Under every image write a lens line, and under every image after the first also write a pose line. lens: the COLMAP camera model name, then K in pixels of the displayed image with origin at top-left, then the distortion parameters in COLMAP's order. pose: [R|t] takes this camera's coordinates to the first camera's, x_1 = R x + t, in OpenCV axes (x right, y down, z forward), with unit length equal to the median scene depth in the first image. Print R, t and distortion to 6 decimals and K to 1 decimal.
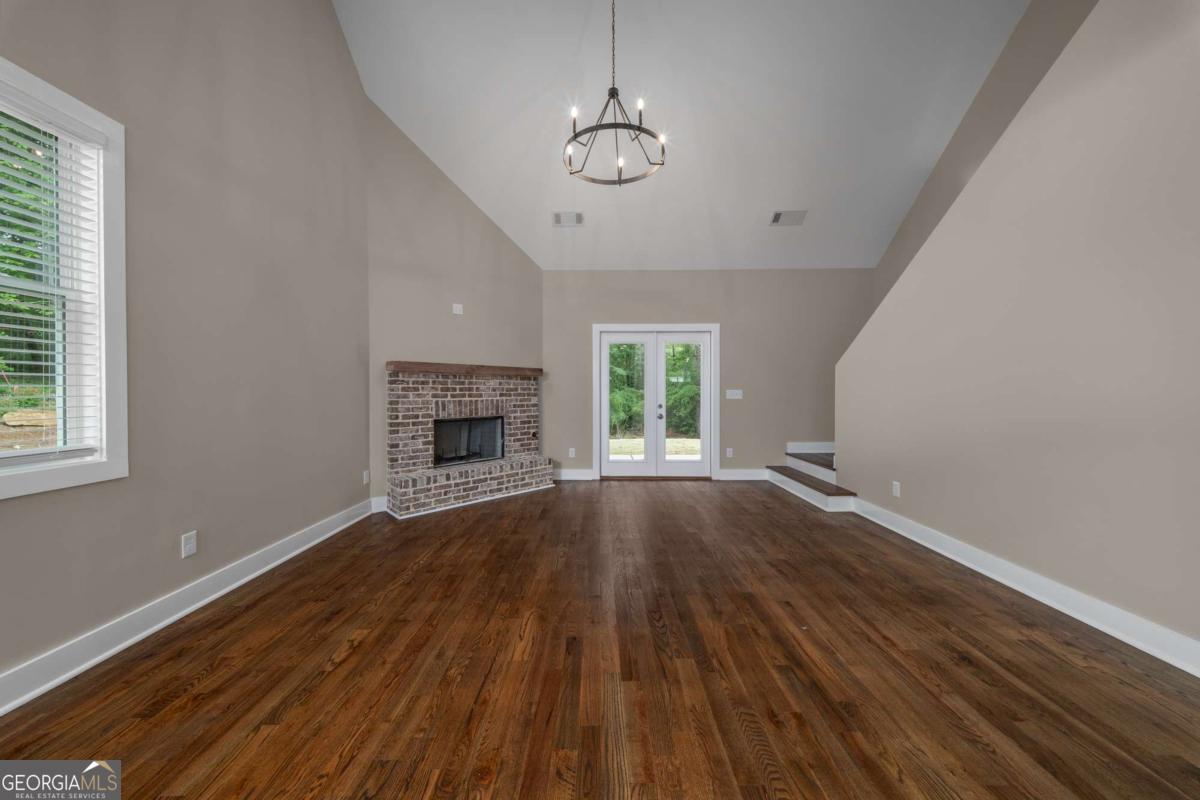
lens RADIAL K [[411.6, 0, 594.3], [0, 411.6, 391.7], [0, 0, 1]] dist [0.000268, -0.000123]
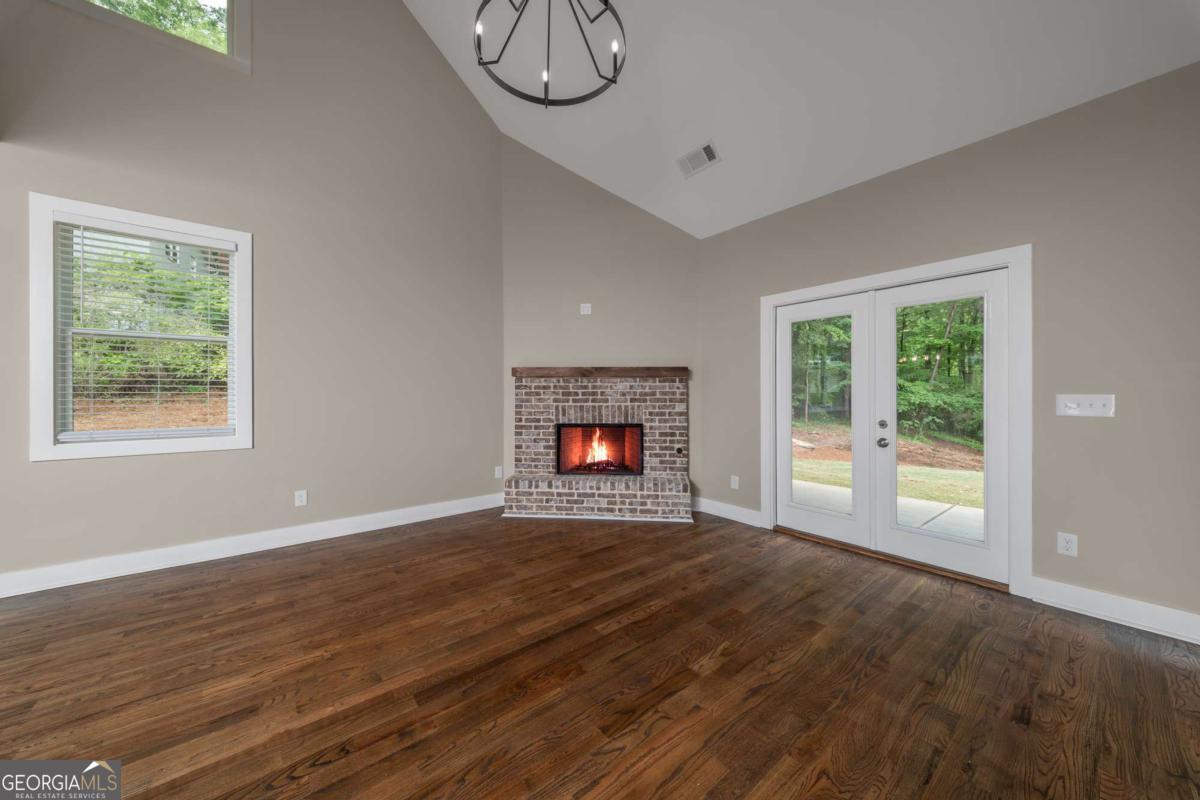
lens RADIAL K [[412.8, 0, 605.9], [0, 412.8, 392.9], [0, 0, 1]] dist [0.003724, -0.000210]
pose [[0.631616, -0.001218, -0.775281, 0.461580], [-0.001875, 0.999993, -0.003099, -0.005078], [0.775279, 0.003411, 0.631609, 0.470713]]
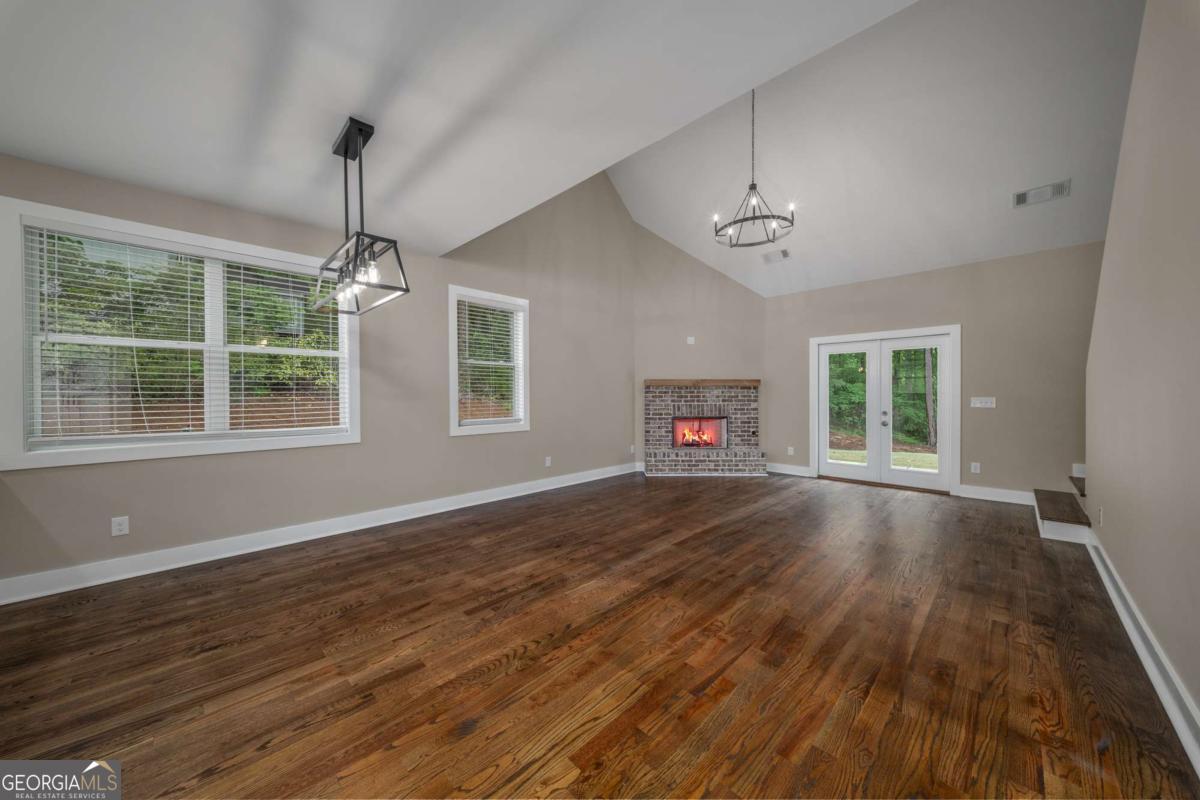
lens RADIAL K [[413.7, 0, 596.4], [0, 413.7, 396.8], [0, 0, 1]] dist [-0.000153, -0.000244]
pose [[0.709484, 0.002821, -0.704716, 0.484111], [-0.000656, 0.999994, 0.003342, -0.010232], [0.704722, -0.001909, 0.709481, -0.272570]]
